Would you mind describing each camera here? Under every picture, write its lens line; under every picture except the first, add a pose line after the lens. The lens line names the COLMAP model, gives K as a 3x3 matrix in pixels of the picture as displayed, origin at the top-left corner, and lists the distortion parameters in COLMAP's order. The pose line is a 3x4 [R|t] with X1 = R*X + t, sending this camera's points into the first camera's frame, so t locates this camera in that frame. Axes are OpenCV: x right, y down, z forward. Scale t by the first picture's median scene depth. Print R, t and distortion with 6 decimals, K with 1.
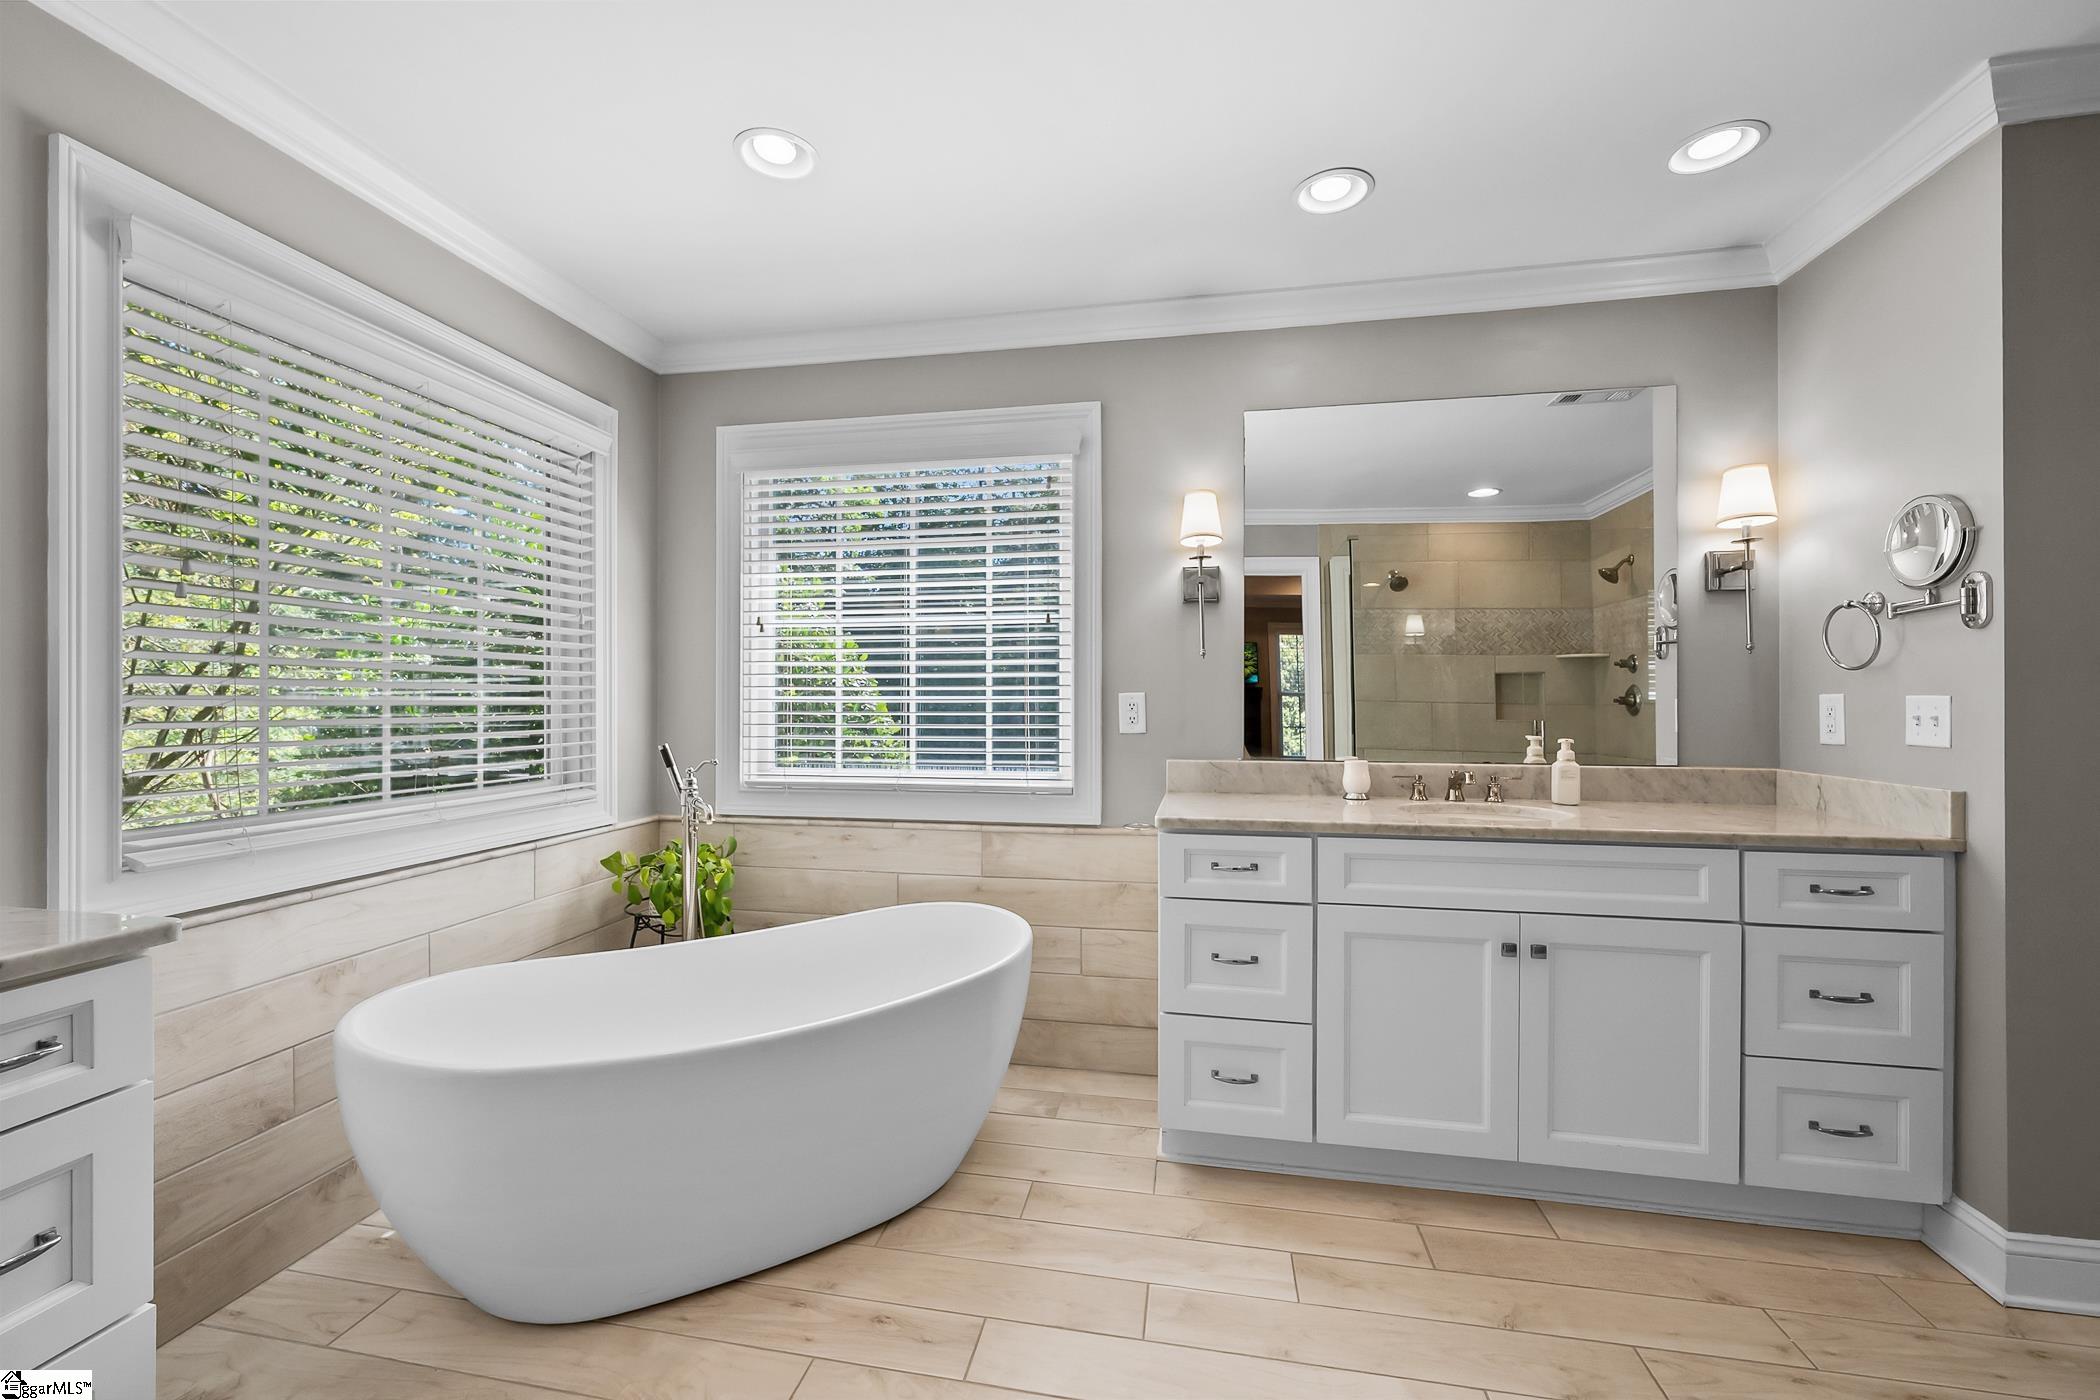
lens RADIAL K [[832.7, 0, 1051.7], [0, 832.7, 703.7], [0, 0, 1]] dist [-0.000781, 0.000174]
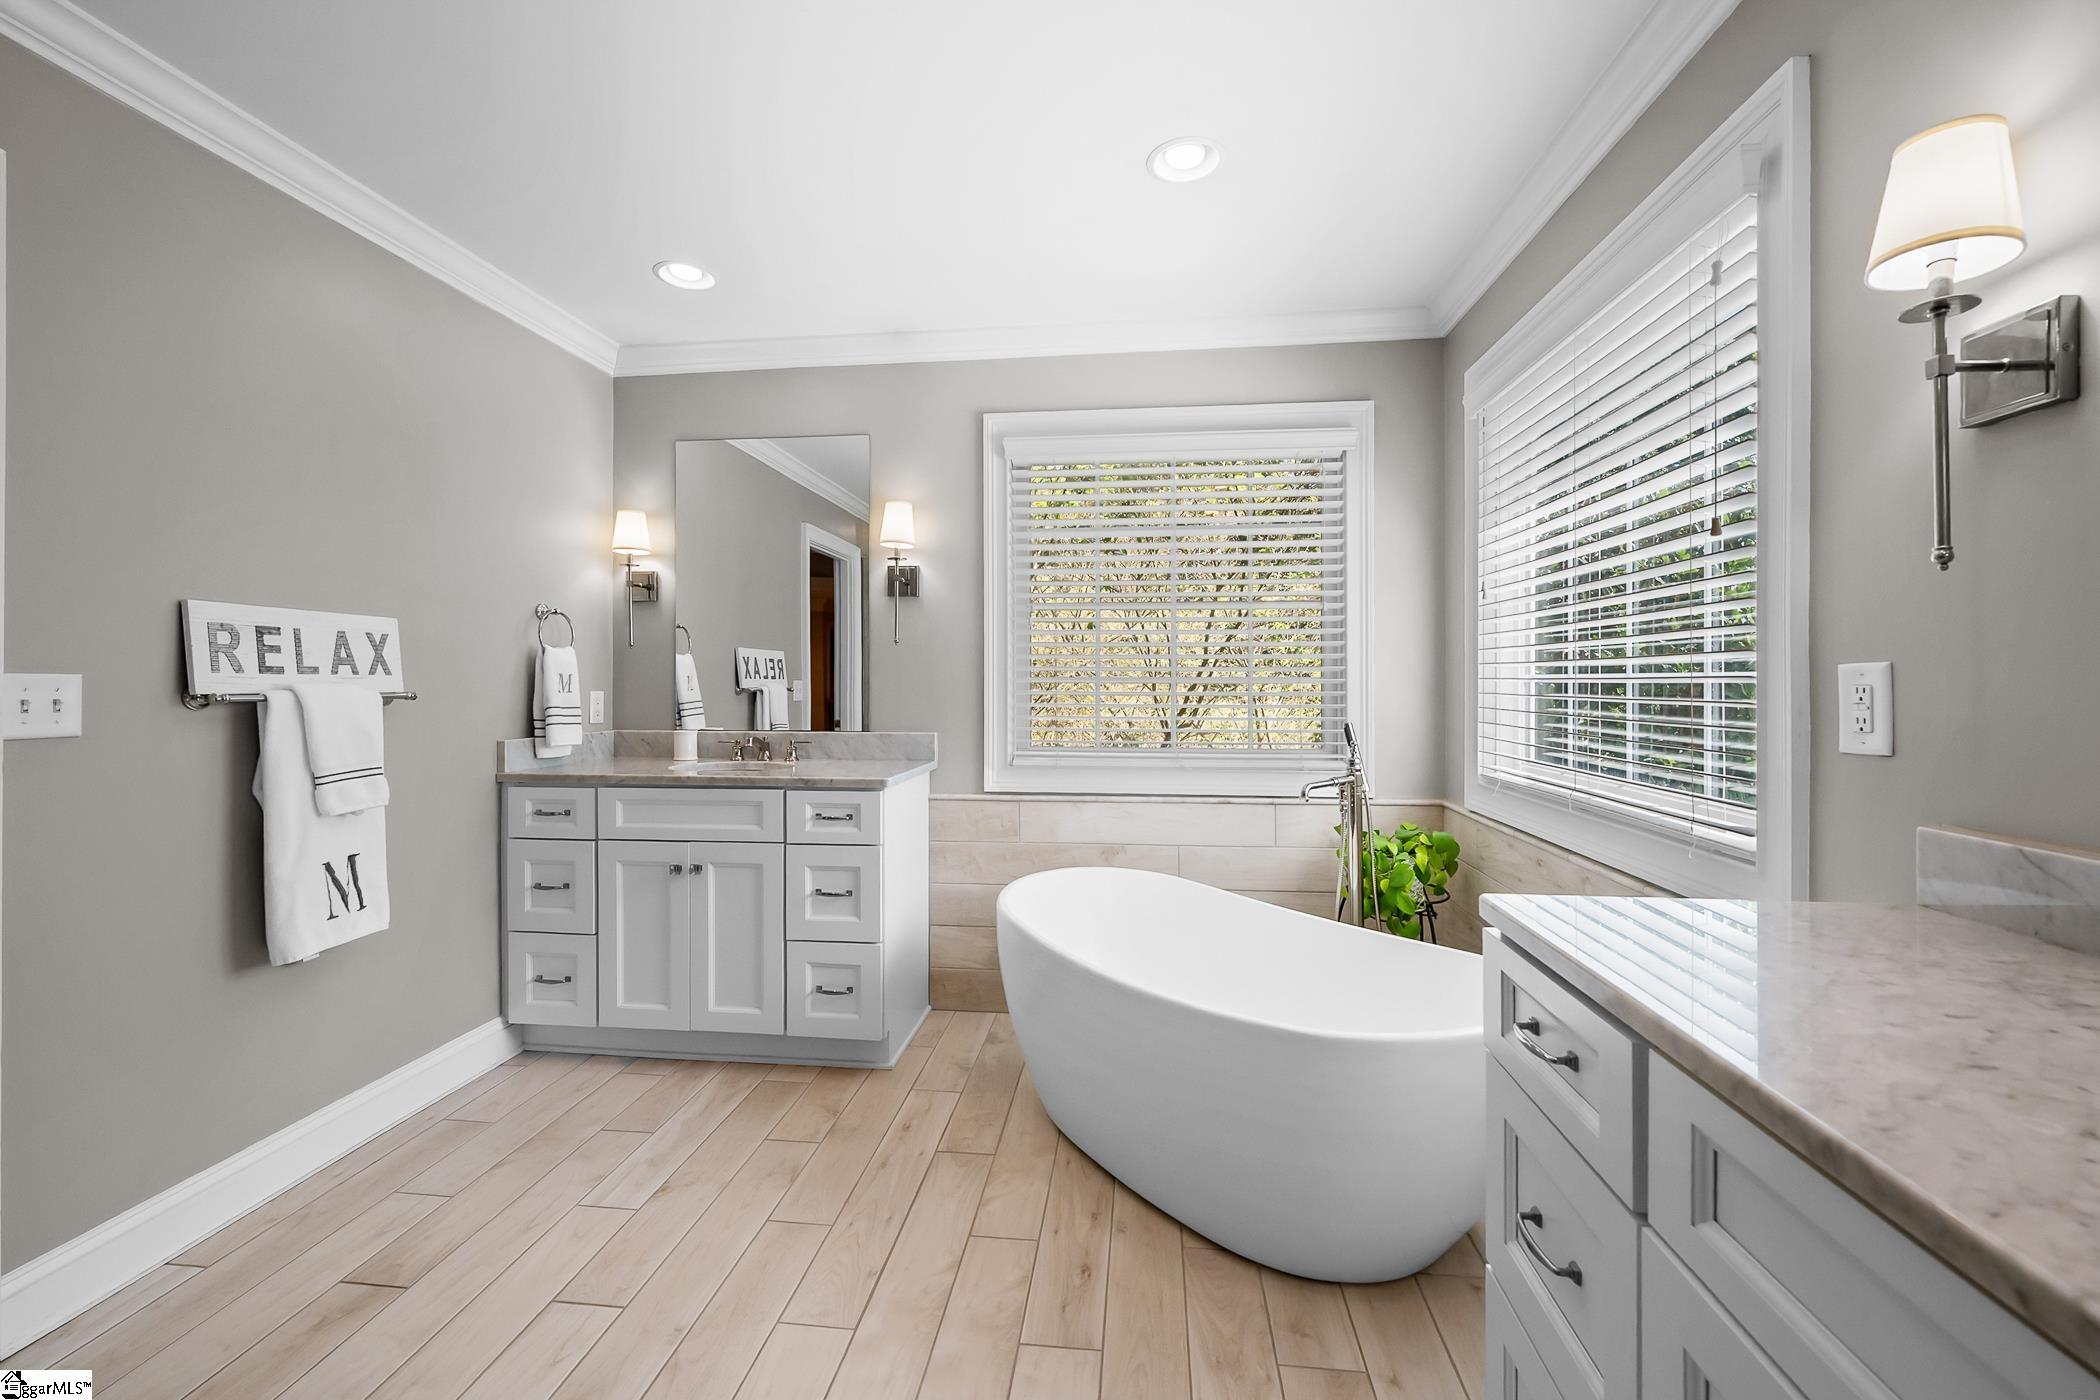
lens RADIAL K [[847.0, 0, 1050.9], [0, 847.0, 685.6], [0, 0, 1]] dist [-0.031299, -0.000021]
pose [[0.053421, 0.007578, -0.998543, 0.651715], [-0.004118, 0.999964, 0.007368, -0.003205], [0.998564, 0.003719, 0.053450, 0.701579]]
